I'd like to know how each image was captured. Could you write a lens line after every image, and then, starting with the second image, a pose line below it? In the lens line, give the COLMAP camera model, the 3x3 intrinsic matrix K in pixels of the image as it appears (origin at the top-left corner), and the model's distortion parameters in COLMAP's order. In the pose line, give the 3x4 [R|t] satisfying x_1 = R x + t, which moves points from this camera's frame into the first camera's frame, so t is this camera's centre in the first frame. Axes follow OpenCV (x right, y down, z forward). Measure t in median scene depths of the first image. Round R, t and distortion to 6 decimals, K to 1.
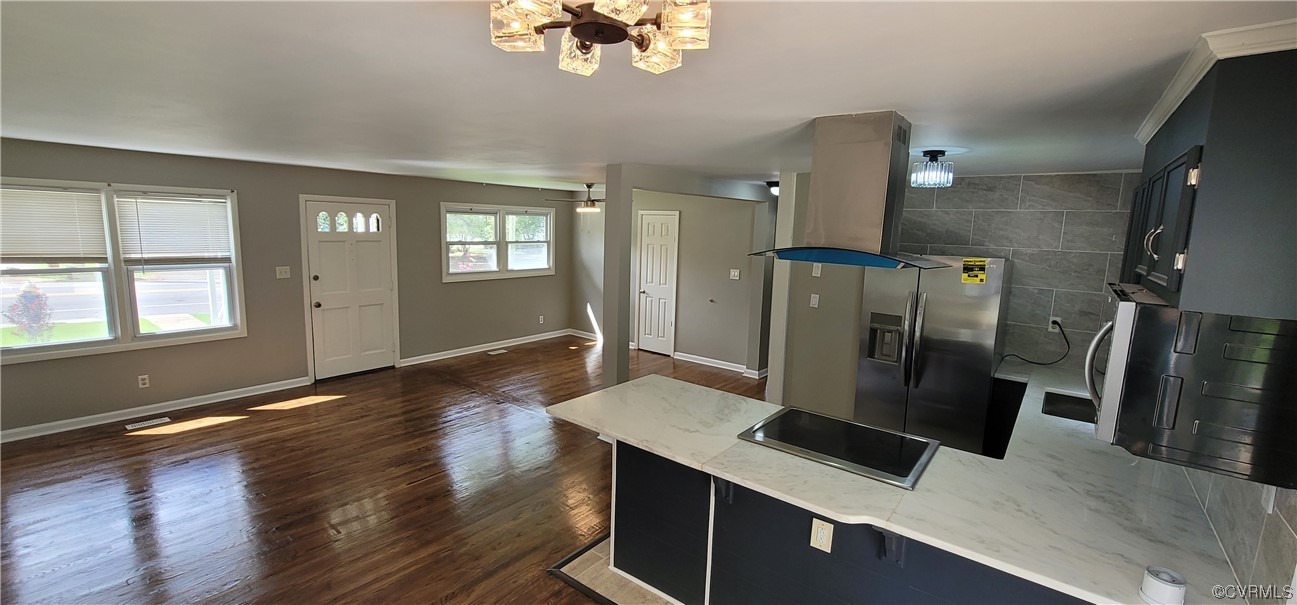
lens RADIAL K [[533.6, 0, 648.8], [0, 533.6, 301.2], [0, 0, 1]] dist [-0.000555, -0.000056]
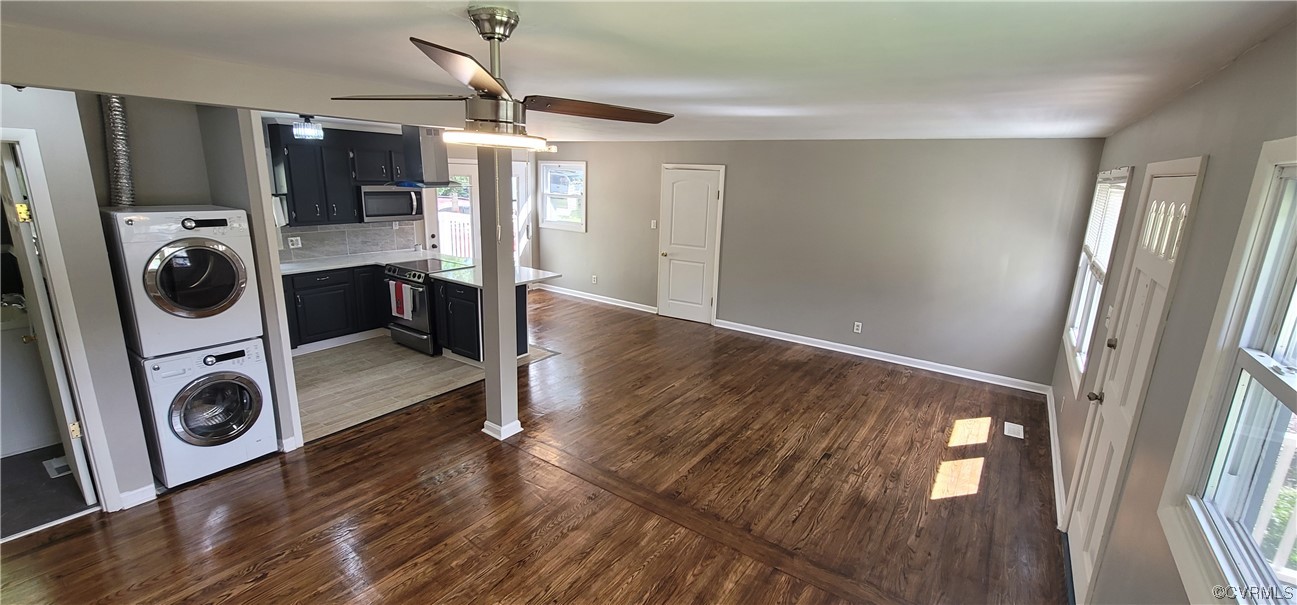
lens RADIAL K [[540.6, 0, 647.1], [0, 540.6, 301.9], [0, 0, 1]] dist [0.000417, 0.000013]
pose [[-0.996862, -0.046577, -0.063999, -0.228152], [-0.067025, 0.926815, 0.369487, -0.278056], [0.042106, 0.372617, -0.927029, 1.733475]]
